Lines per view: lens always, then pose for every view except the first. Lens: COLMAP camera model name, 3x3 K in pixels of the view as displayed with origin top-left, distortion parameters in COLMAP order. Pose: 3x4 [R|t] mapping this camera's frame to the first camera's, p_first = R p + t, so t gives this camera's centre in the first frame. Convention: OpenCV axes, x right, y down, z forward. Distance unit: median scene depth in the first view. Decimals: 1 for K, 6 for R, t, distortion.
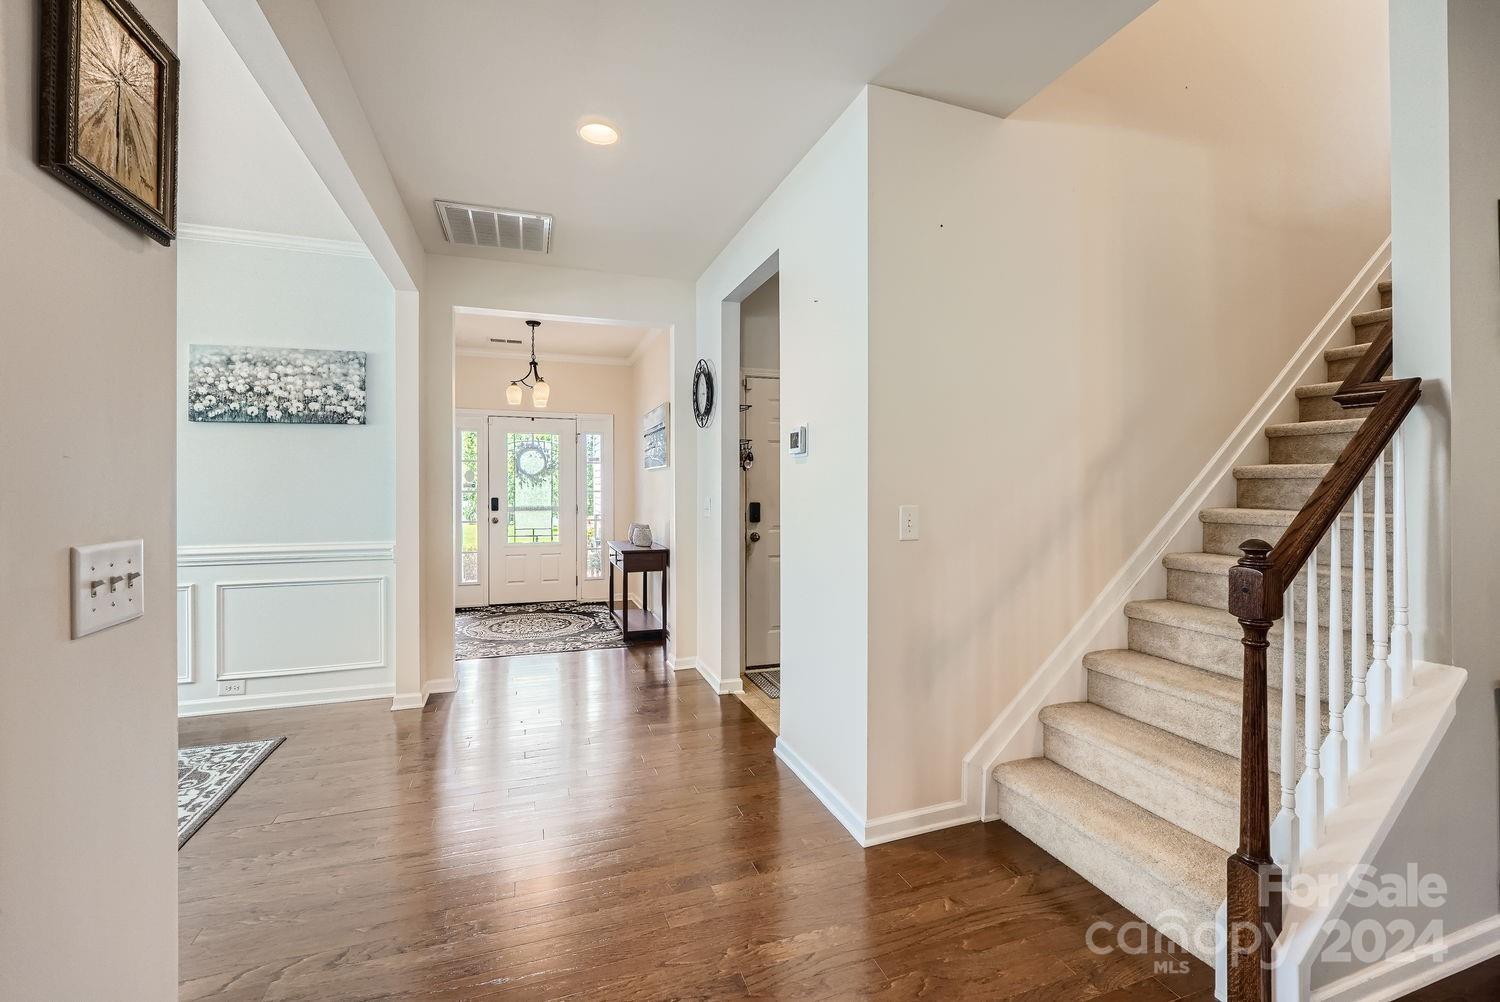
lens RADIAL K [[729.5, 0, 799.2], [0, 729.5, 481.9], [0, 0, 1]] dist [-0.012726, 0.000241]
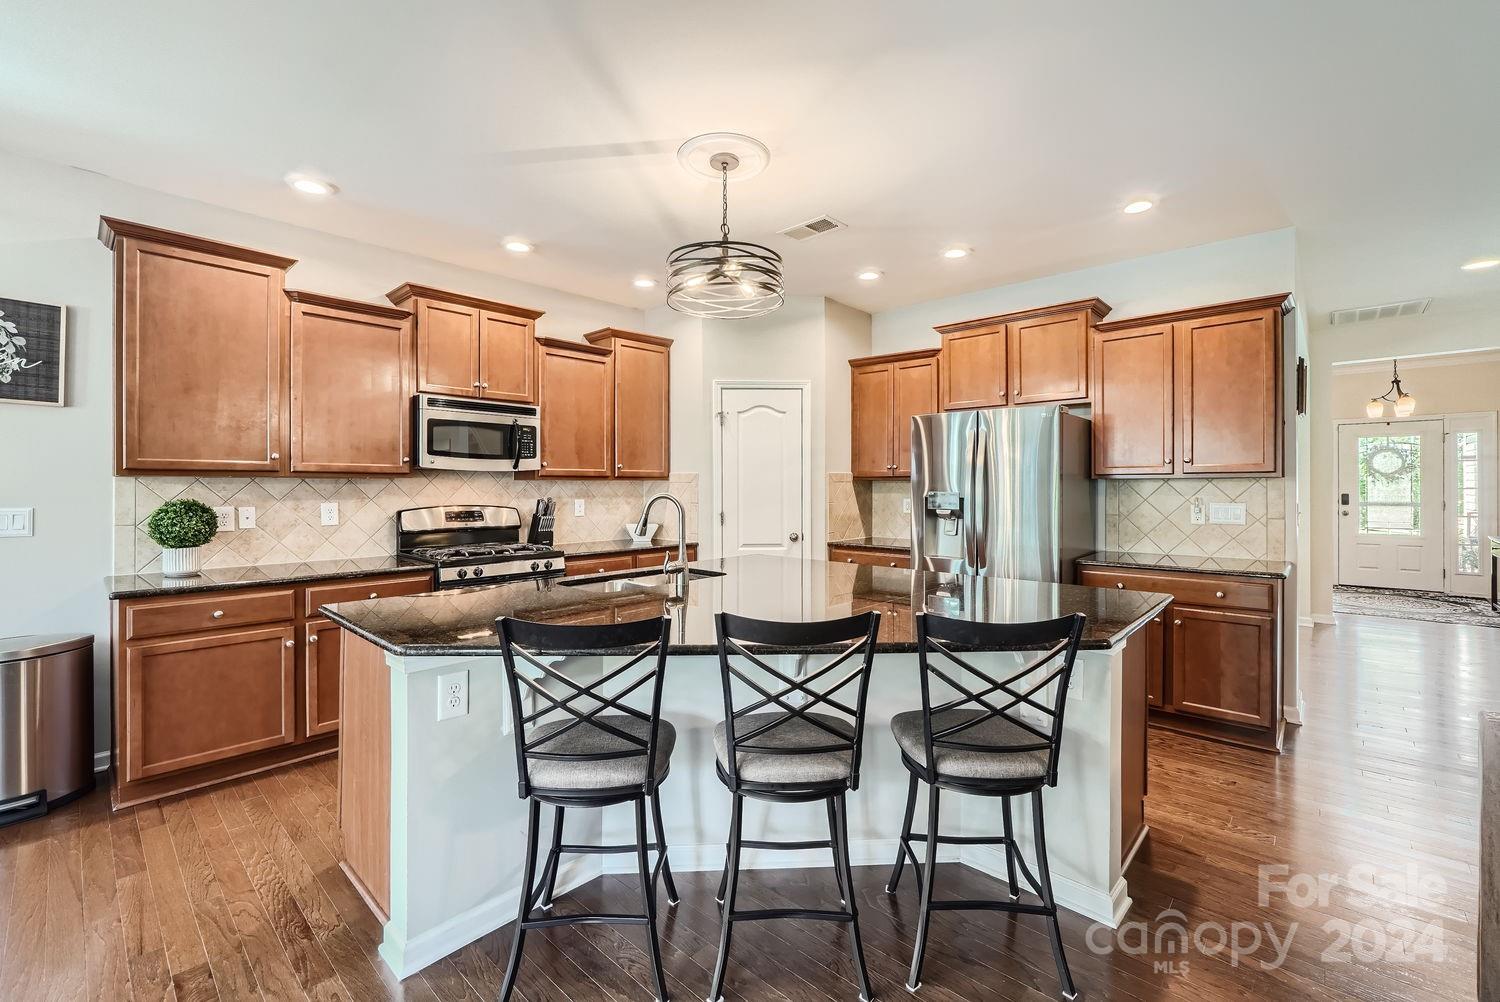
lens RADIAL K [[633.4, 0, 742.5], [0, 633.4, 490.2], [0, 0, 1]] dist [-0.000332, -0.000303]
pose [[0.434108, -0.002554, -0.900857, 0.115546], [0.012337, 0.999919, 0.003110, 0.000882], [0.900776, -0.012464, 0.434105, -0.456555]]
